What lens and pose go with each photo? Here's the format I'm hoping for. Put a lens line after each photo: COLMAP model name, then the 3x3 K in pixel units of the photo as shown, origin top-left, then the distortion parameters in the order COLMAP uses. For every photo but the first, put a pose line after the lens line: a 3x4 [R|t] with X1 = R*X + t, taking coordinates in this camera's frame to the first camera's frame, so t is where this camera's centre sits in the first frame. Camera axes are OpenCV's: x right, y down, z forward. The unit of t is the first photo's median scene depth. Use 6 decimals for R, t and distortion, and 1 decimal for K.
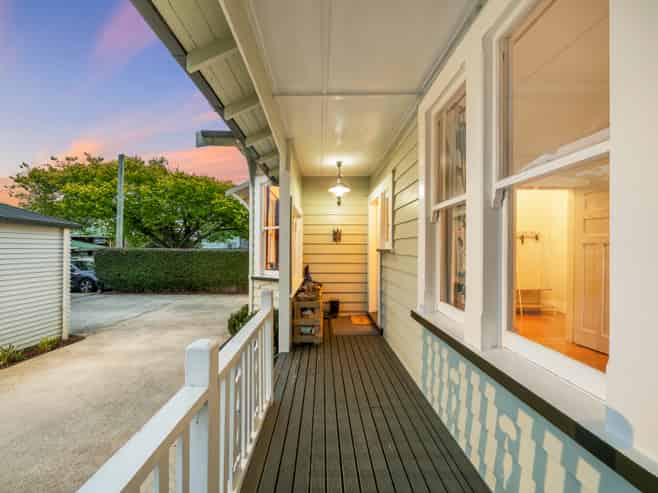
lens RADIAL K [[267.1, 0, 326.9], [0, 267.1, 248.3], [0, 0, 1]] dist [-0.002583, -0.000431]
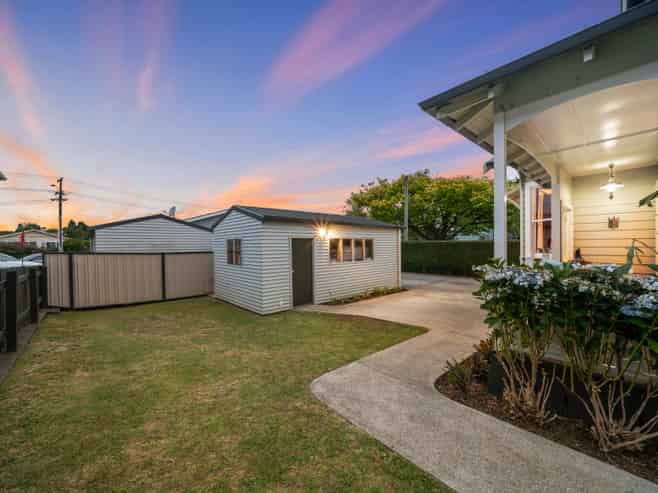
lens RADIAL K [[267.1, 0, 326.9], [0, 267.1, 248.3], [0, 0, 1]] dist [-0.002583, -0.000431]
pose [[0.657763, -0.000711, -0.753224, 0.030329], [0.017043, 0.999758, 0.013940, 0.008511], [0.753032, -0.022006, 0.657616, -0.233102]]
